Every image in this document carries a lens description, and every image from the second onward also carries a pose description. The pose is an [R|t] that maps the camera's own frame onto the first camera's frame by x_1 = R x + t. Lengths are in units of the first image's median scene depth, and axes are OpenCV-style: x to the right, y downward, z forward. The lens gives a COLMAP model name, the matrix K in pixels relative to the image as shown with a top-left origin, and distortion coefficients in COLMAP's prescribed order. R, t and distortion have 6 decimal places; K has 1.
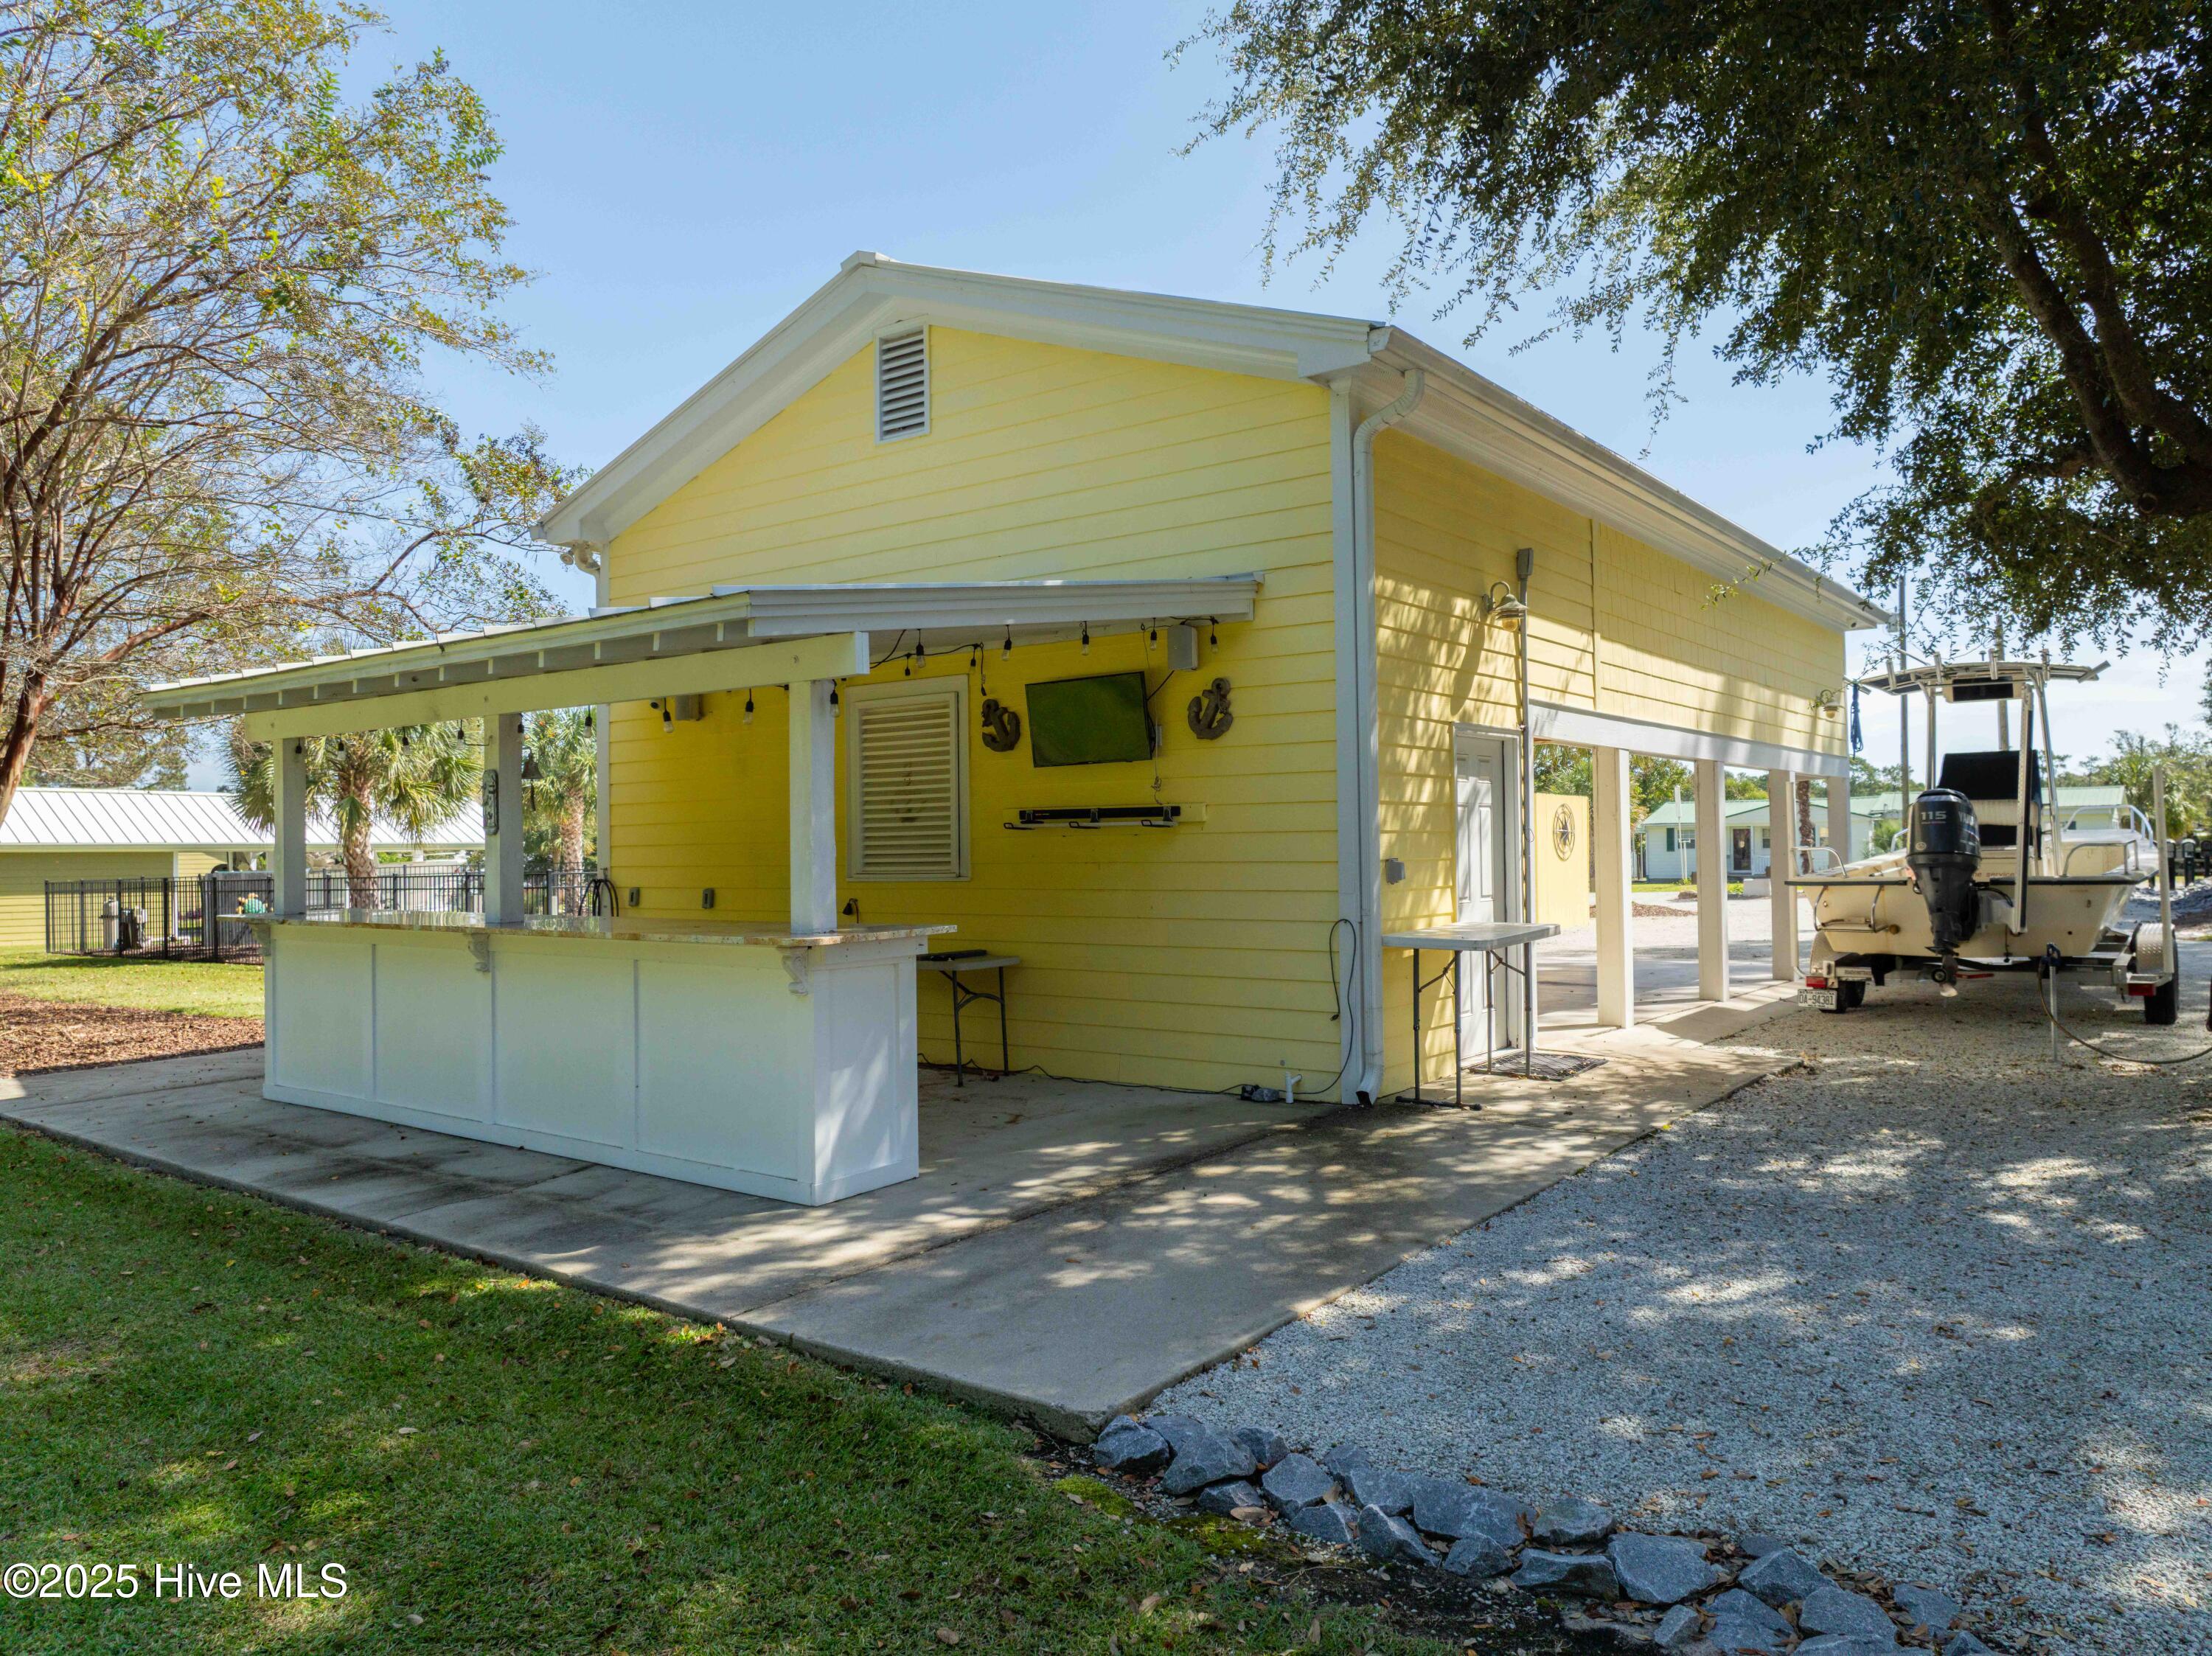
lens RADIAL K [[1566.6, 0, 1112.3], [0, 1566.6, 825.6], [0, 0, 1]] dist [-0.043713, 0.012072]
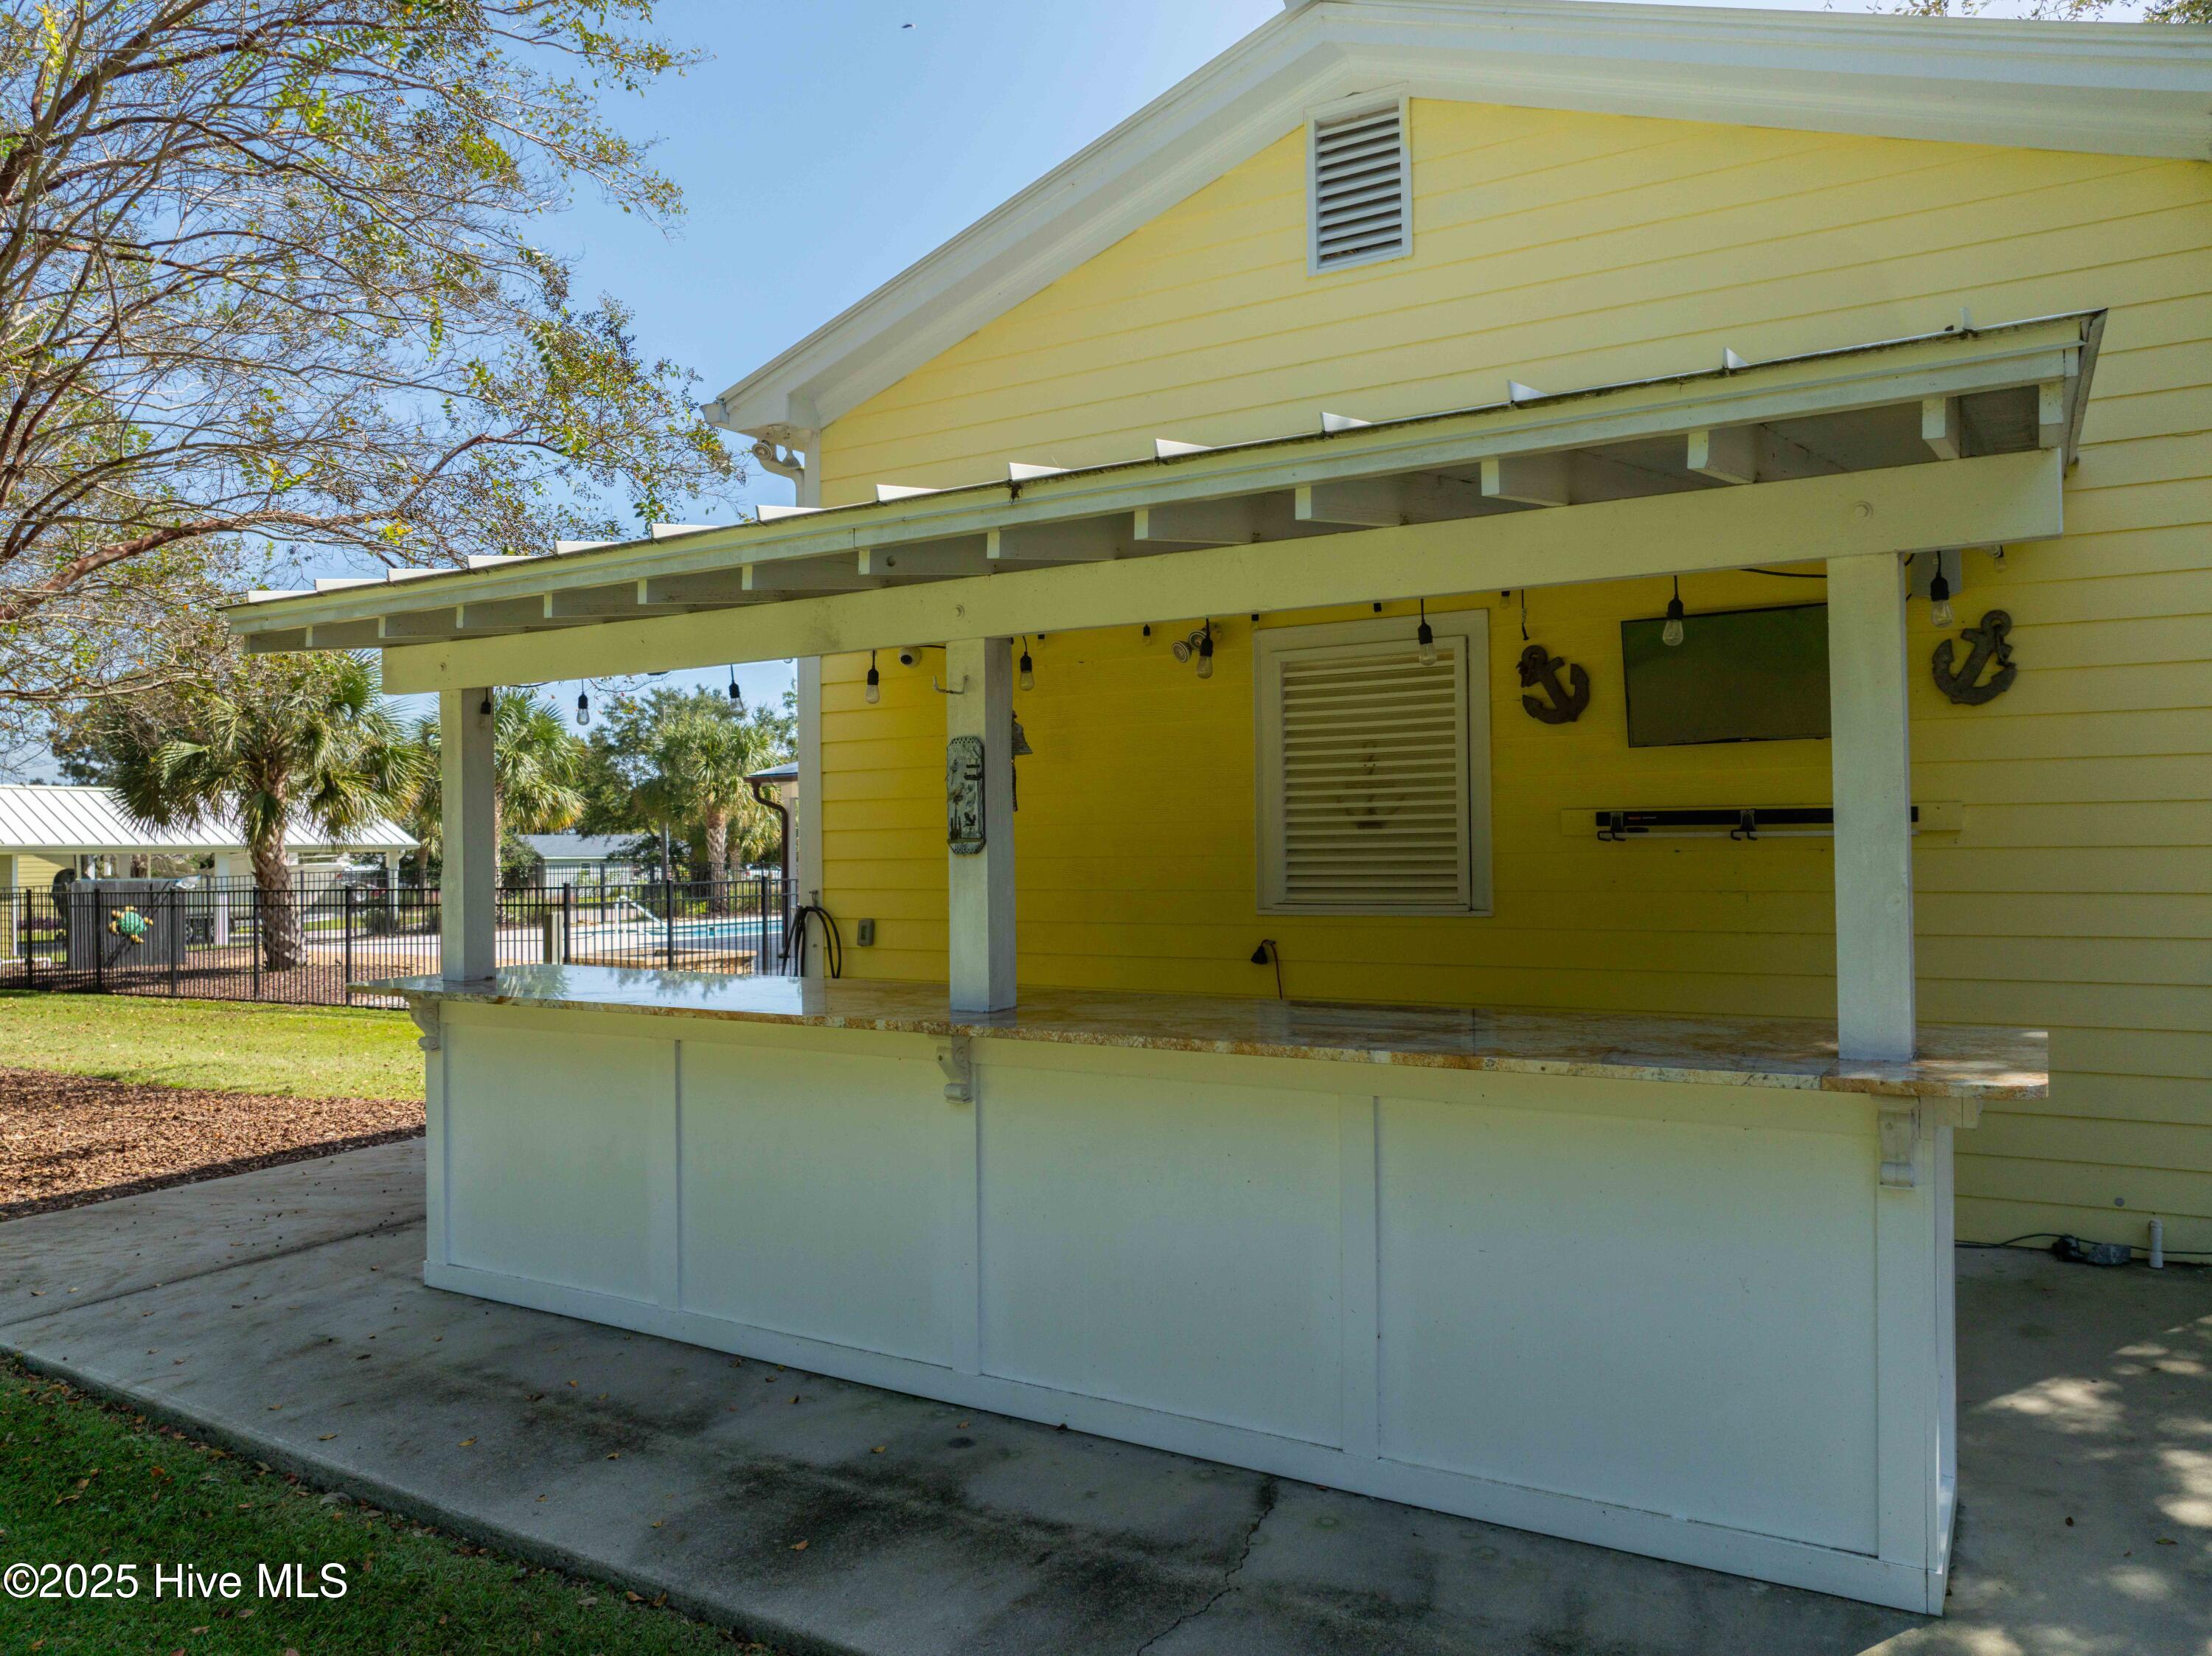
lens RADIAL K [[1566.6, 0, 1112.3], [0, 1566.6, 825.6], [0, 0, 1]] dist [-0.043713, 0.012072]
pose [[0.995221, 0.002290, 0.097624, -0.302746], [-0.002344, 0.999997, 0.000440, -0.003423], [-0.097623, -0.000667, 0.995223, 0.329887]]
